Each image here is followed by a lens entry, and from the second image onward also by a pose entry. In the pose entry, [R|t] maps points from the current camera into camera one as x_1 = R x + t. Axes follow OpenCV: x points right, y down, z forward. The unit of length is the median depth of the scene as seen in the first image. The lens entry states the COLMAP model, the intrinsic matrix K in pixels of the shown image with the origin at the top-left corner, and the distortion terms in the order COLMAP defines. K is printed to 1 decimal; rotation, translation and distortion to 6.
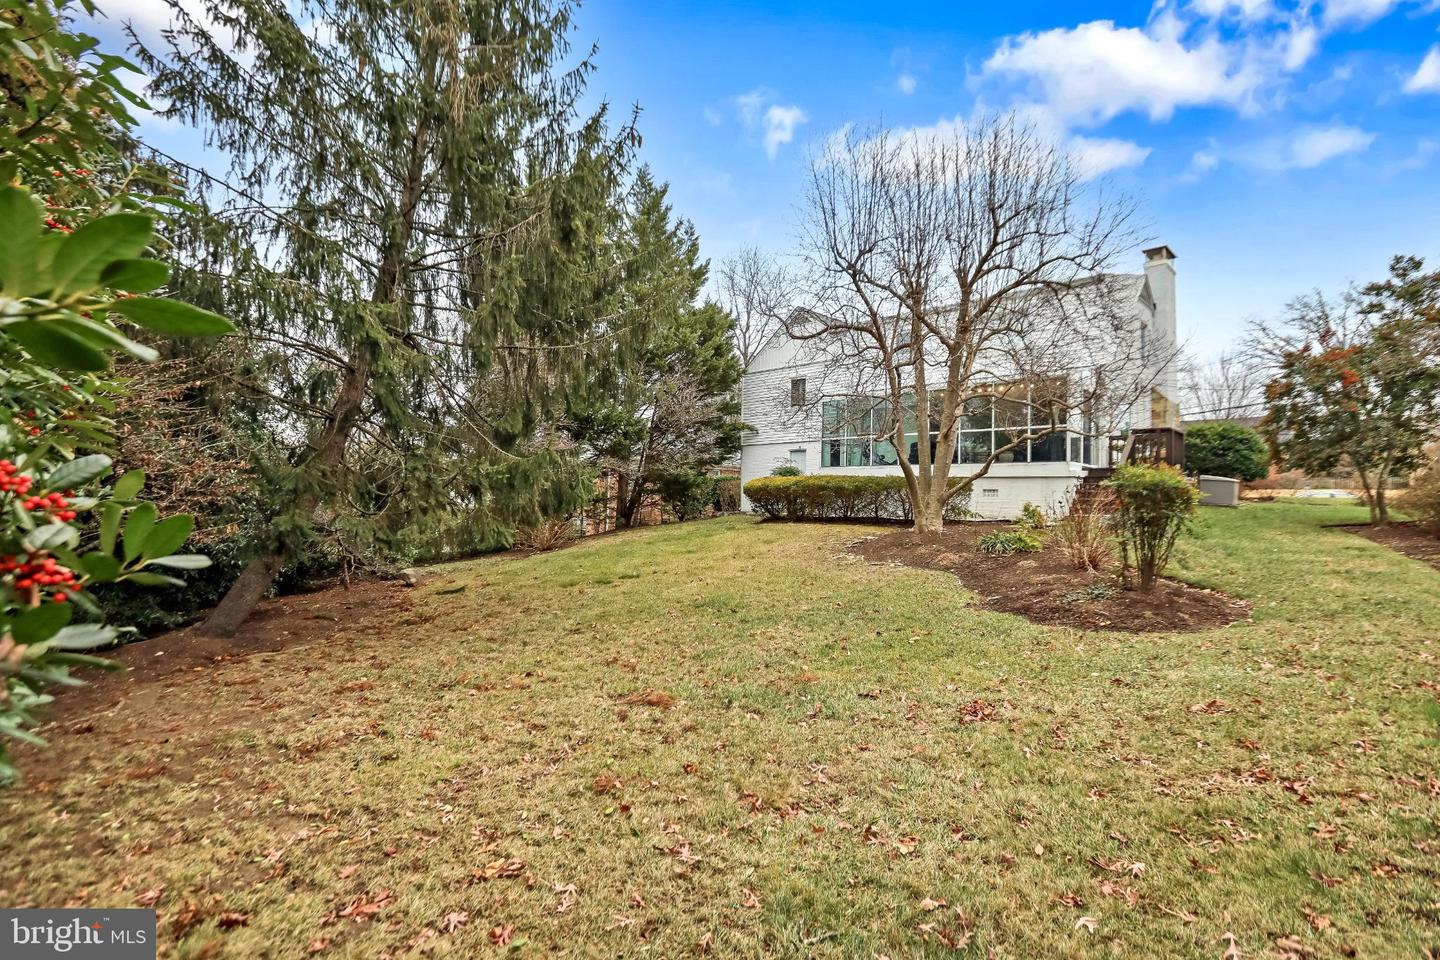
lens RADIAL K [[662.9, 0, 724.8], [0, 662.9, 477.5], [0, 0, 1]] dist [-0.073161, 0.026302]
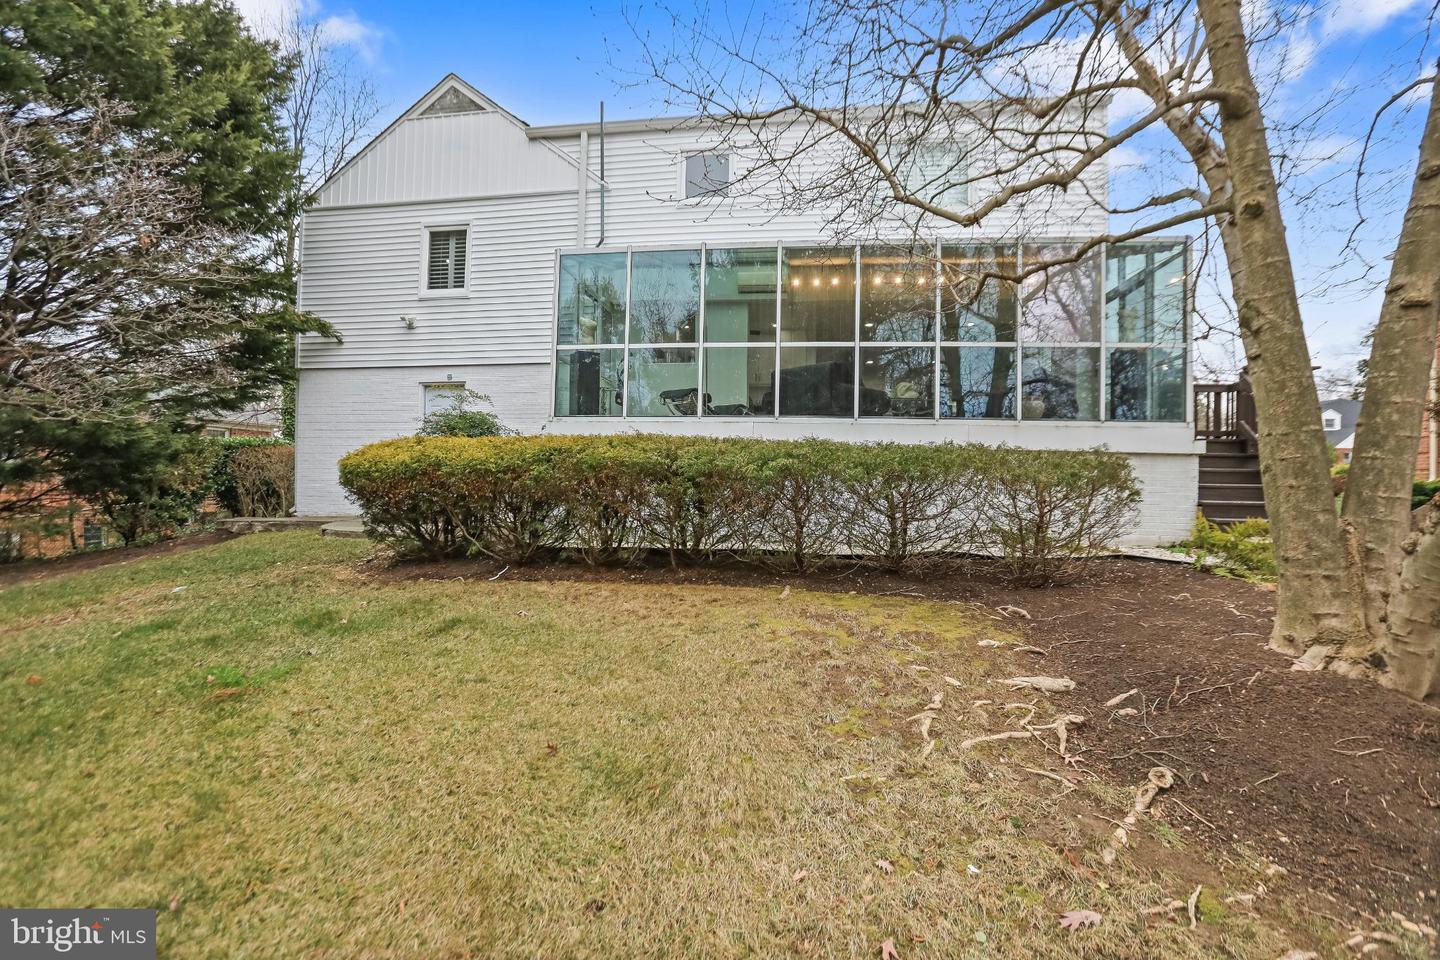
lens RADIAL K [[662.9, 0, 724.8], [0, 662.9, 477.5], [0, 0, 1]] dist [-0.073161, 0.026302]
pose [[0.788756, -0.005413, 0.614682, -0.015337], [-0.019426, 0.999242, 0.033726, 0.004929], [-0.614399, -0.038542, 0.788053, 0.512431]]
